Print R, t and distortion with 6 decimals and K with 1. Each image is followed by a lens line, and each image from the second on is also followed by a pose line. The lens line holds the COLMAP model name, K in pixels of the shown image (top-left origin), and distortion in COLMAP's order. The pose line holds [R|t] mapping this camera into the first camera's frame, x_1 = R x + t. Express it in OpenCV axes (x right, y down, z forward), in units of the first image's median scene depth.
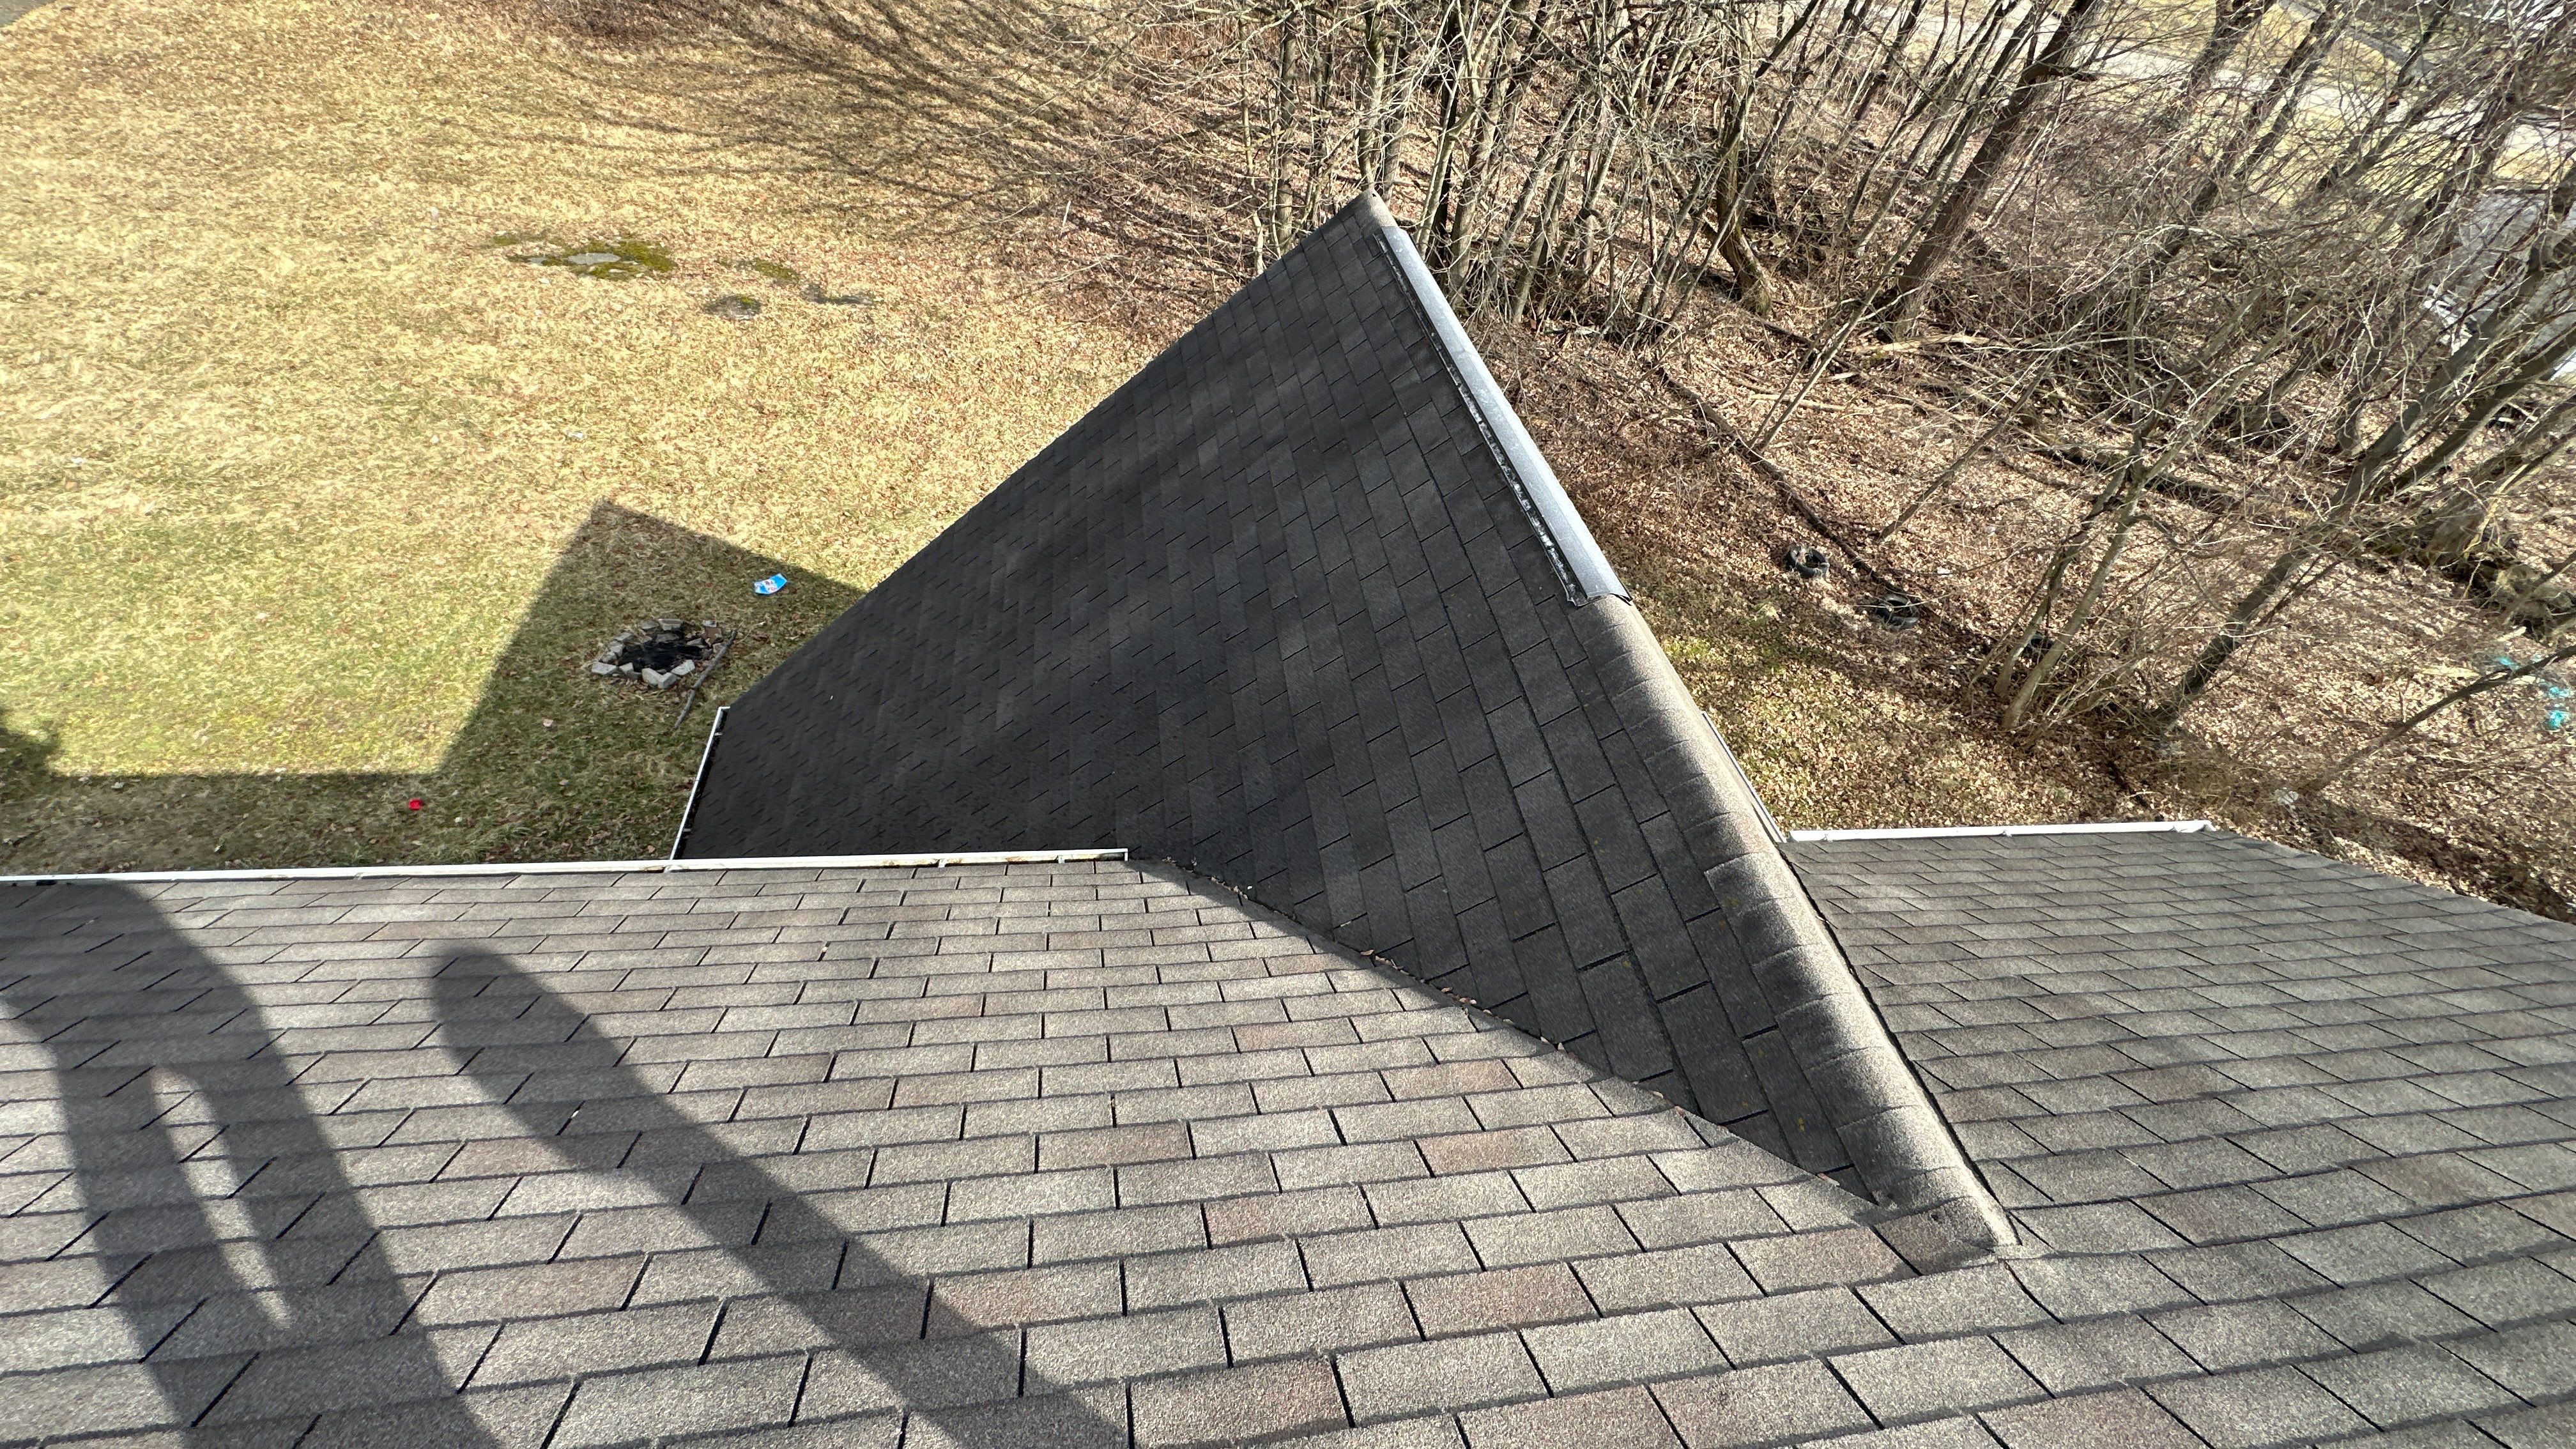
lens RADIAL K [[1020.5, 0, 1288.0], [0, 1020.5, 724.5], [0, 0, 1]] dist [-0.002572, -0.000278]
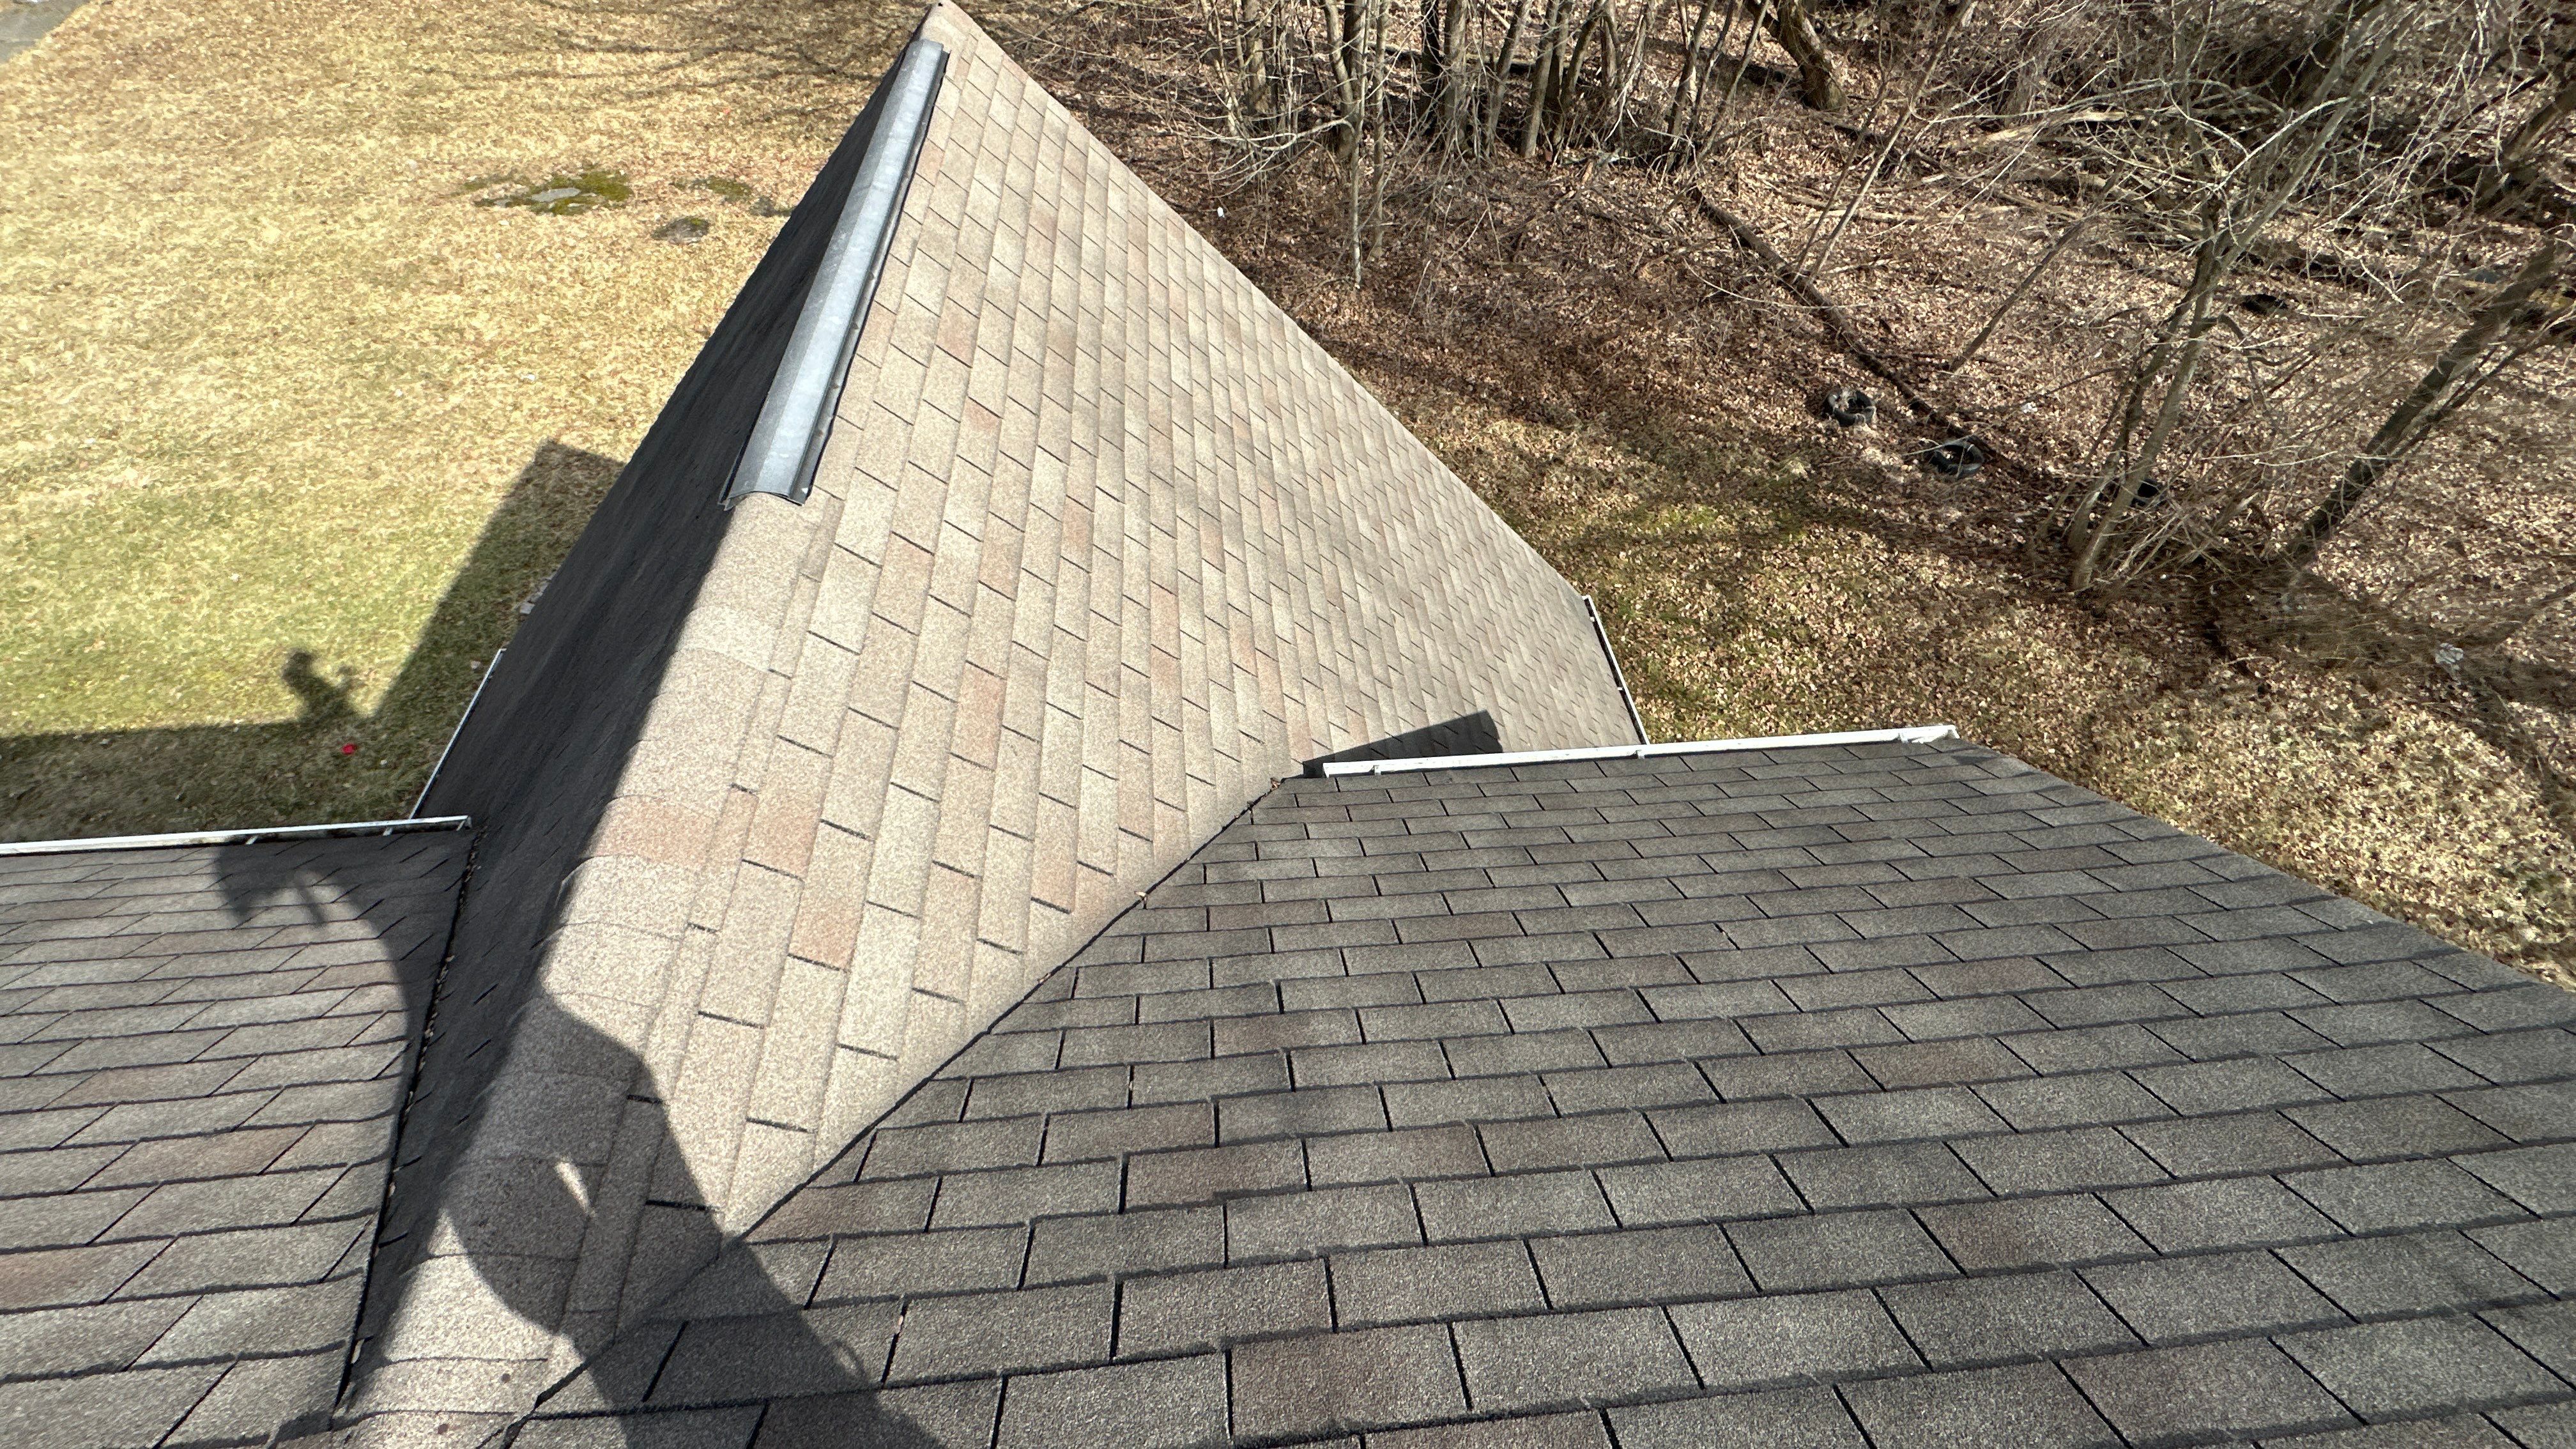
lens RADIAL K [[1020.5, 0, 1288.0], [0, 1020.5, 724.5], [0, 0, 1]] dist [-0.002572, -0.000278]
pose [[0.989122, -0.035866, -0.142657, 0.171496], [0.050502, 0.993671, 0.100333, -0.002514], [0.138156, -0.106446, 0.984674, 0.059782]]
